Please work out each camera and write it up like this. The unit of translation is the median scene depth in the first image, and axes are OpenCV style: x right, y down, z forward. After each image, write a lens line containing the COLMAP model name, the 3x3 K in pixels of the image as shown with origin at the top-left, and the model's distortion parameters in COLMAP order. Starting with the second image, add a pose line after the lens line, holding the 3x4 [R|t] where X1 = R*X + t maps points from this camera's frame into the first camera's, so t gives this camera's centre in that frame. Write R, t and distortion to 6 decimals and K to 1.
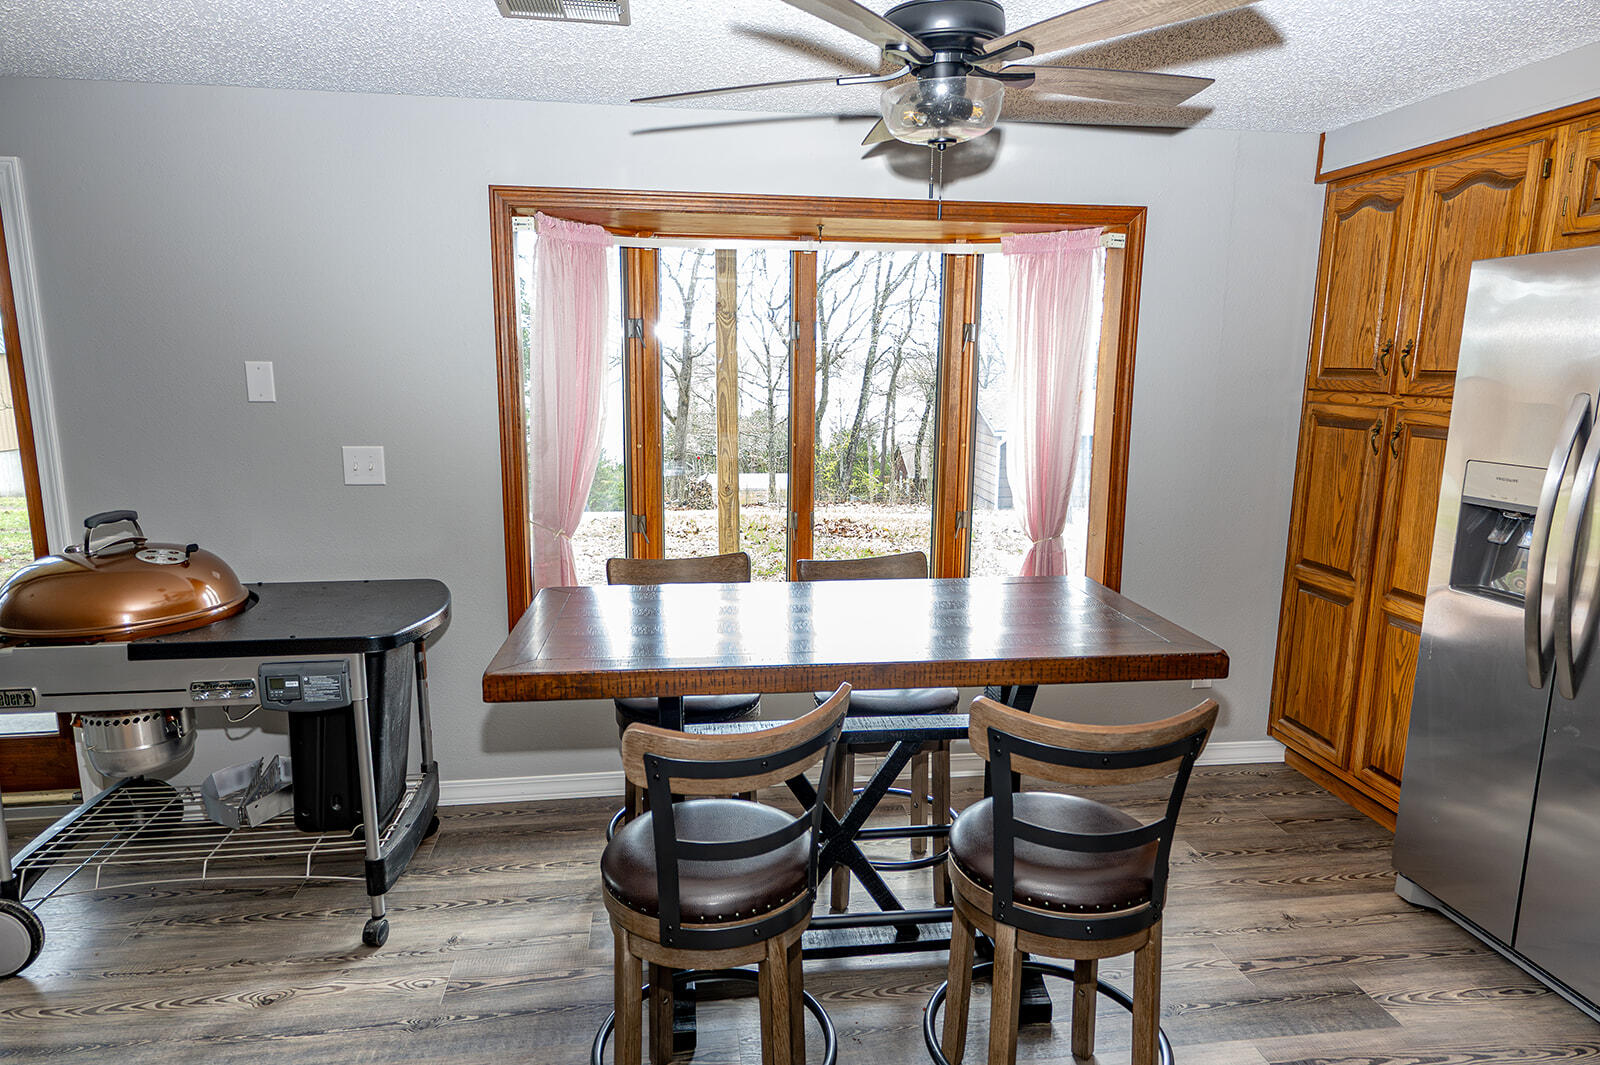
lens RADIAL K [[967.1, 0, 795.9], [0, 967.1, 538.3], [0, 0, 1]] dist [0.011635, -0.000120]
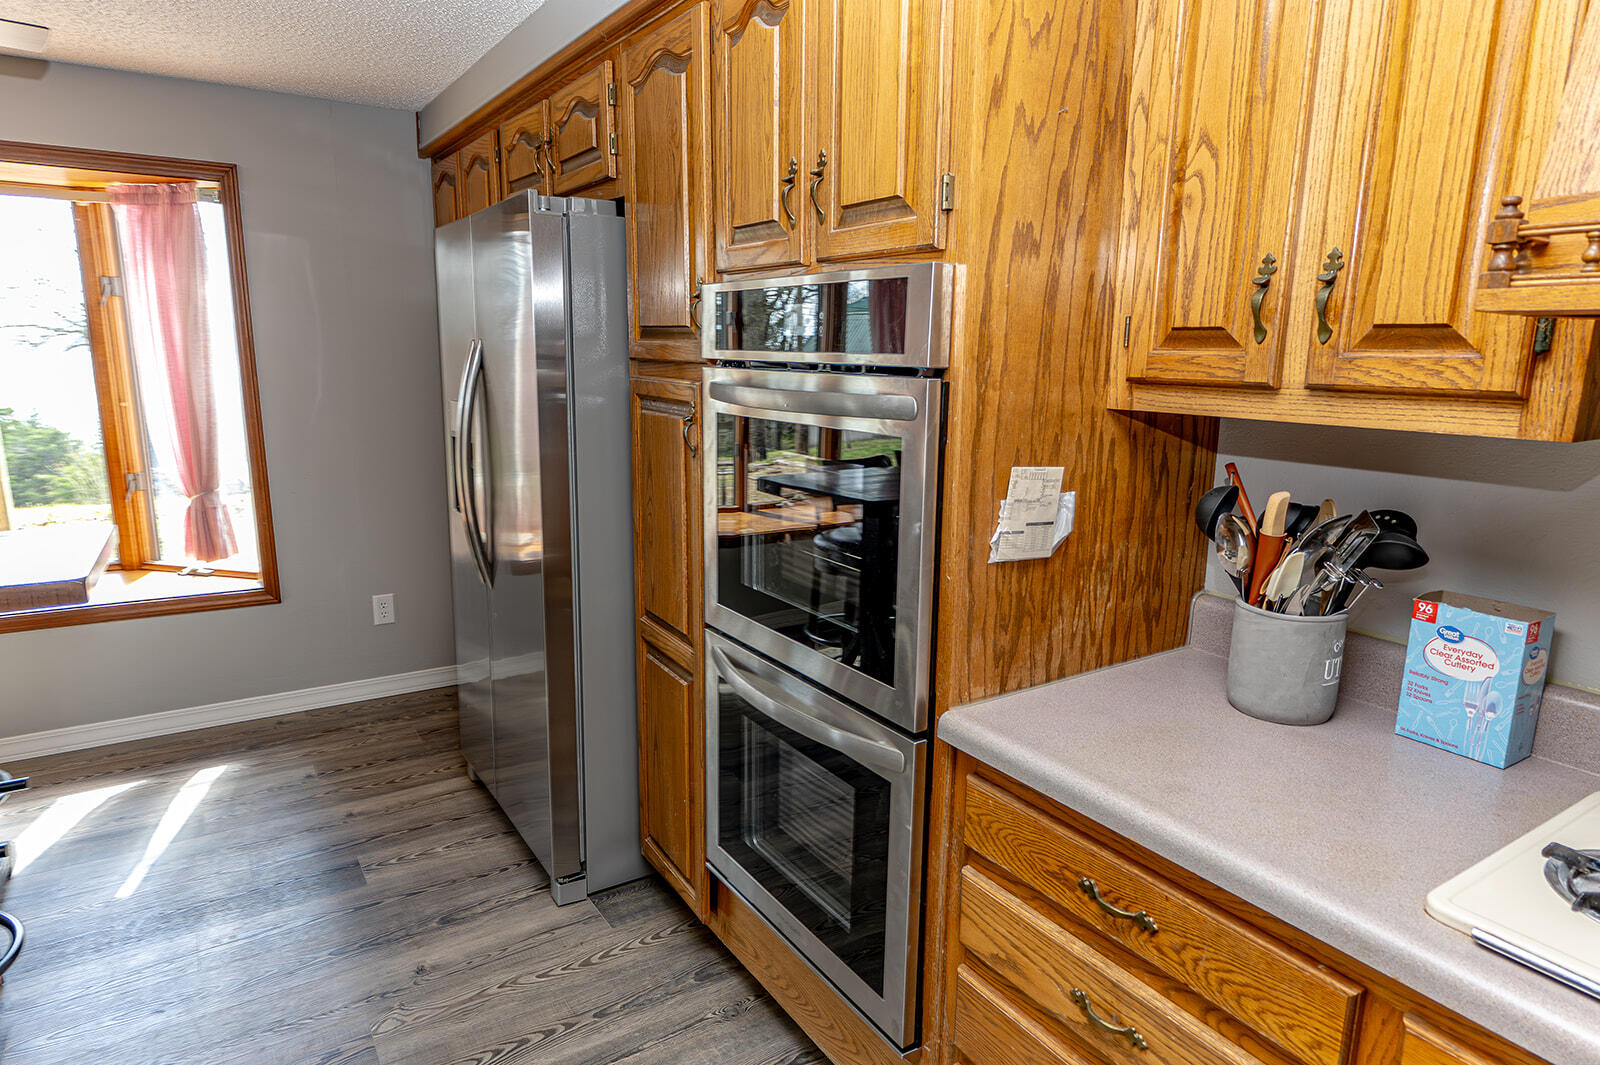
lens RADIAL K [[946.2, 0, 794.1], [0, 946.2, 537.3], [0, 0, 1]] dist [0.012163, 0.002161]
pose [[0.907943, -0.082288, 0.410935, 0.473998], [0.071688, 0.996577, 0.041169, 0.054955], [-0.412916, -0.007920, 0.910734, -0.177085]]
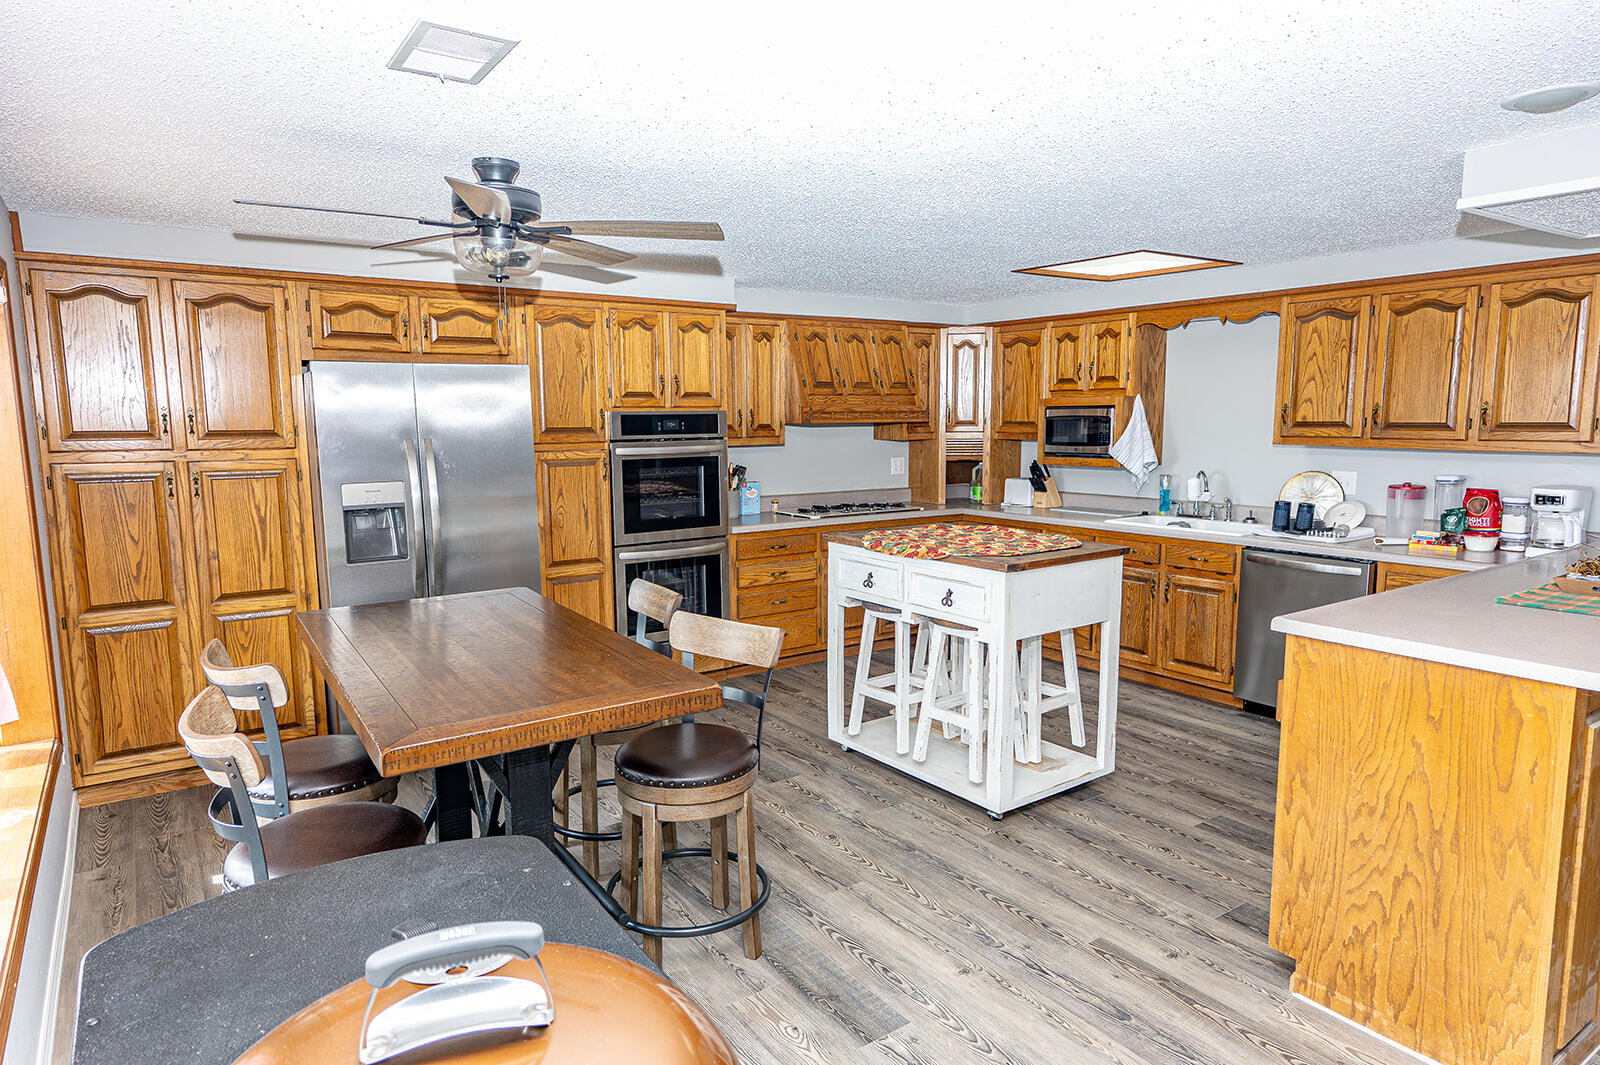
lens RADIAL K [[946.2, 0, 794.1], [0, 946.2, 537.3], [0, 0, 1]] dist [0.012163, 0.002161]
pose [[-0.453702, -0.121820, 0.882788, -0.851376], [0.165027, 0.961994, 0.217564, -0.173975], [-0.875740, 0.244393, -0.416355, 0.828446]]
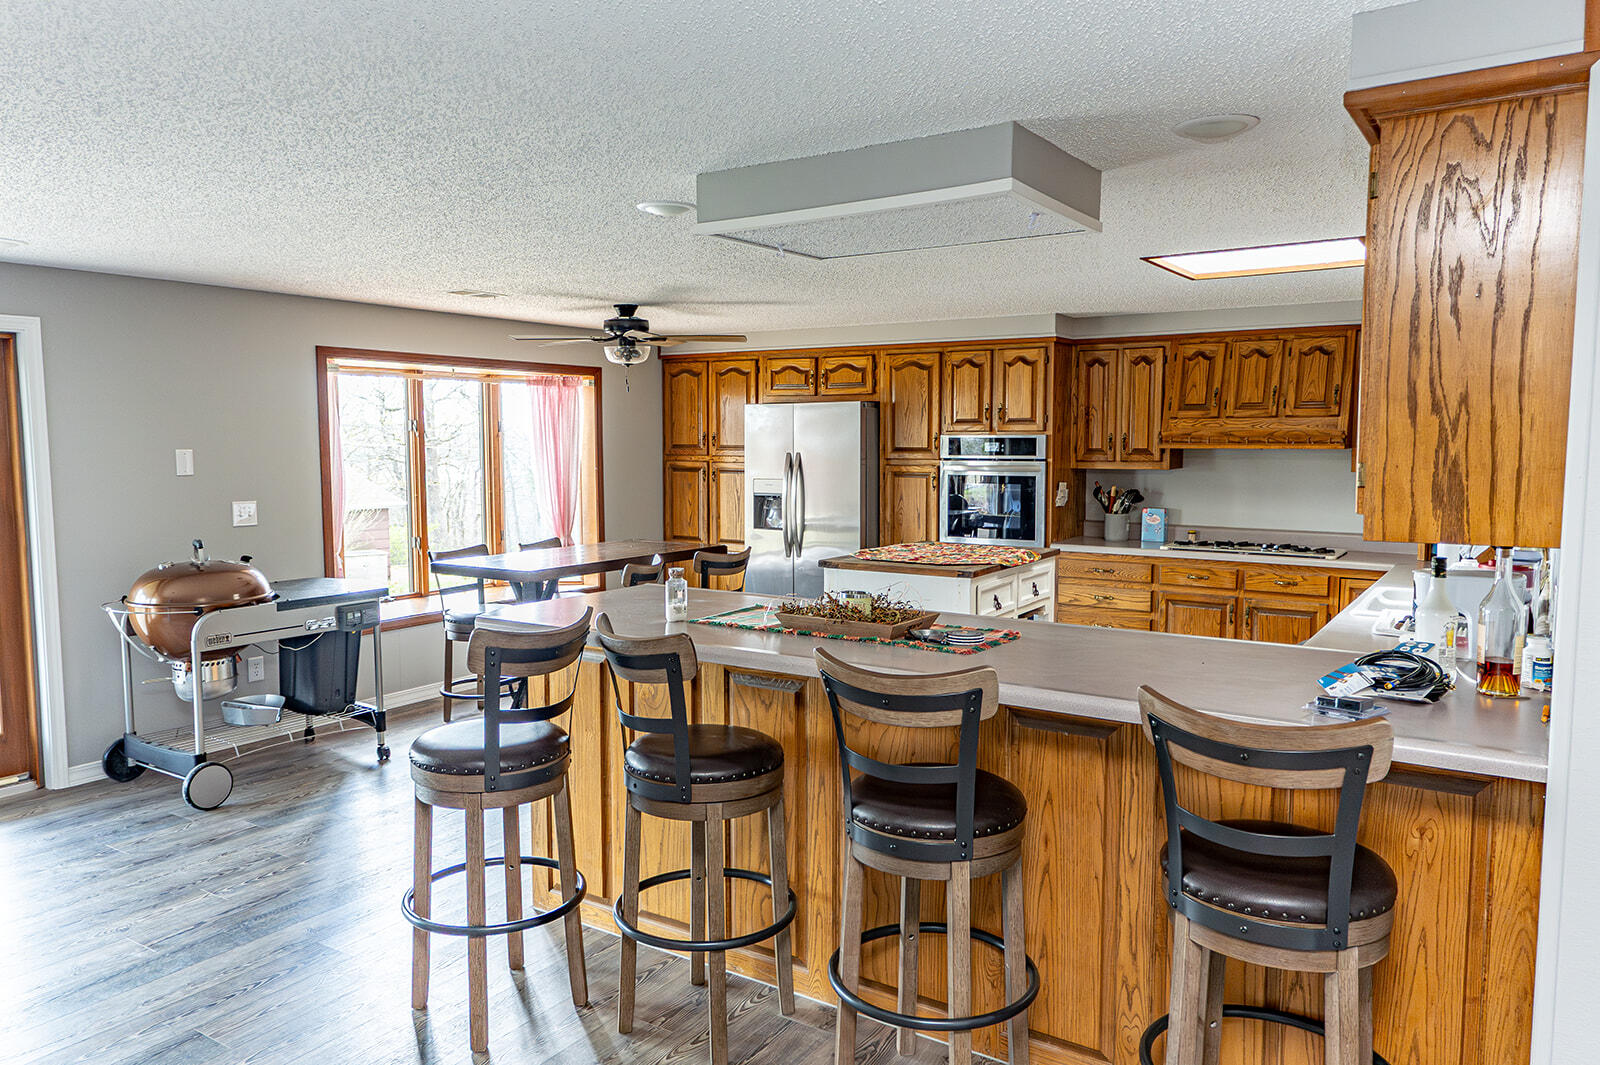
lens RADIAL K [[1123.2, 0, 794.2], [0, 1123.2, 538.7], [0, 0, 1]] dist [0.016647, 0.001469]
pose [[0.660086, -0.076710, 0.747263, -1.224814], [0.141780, 0.989616, -0.023651, 0.134484], [-0.737689, 0.121559, 0.664107, -0.868007]]
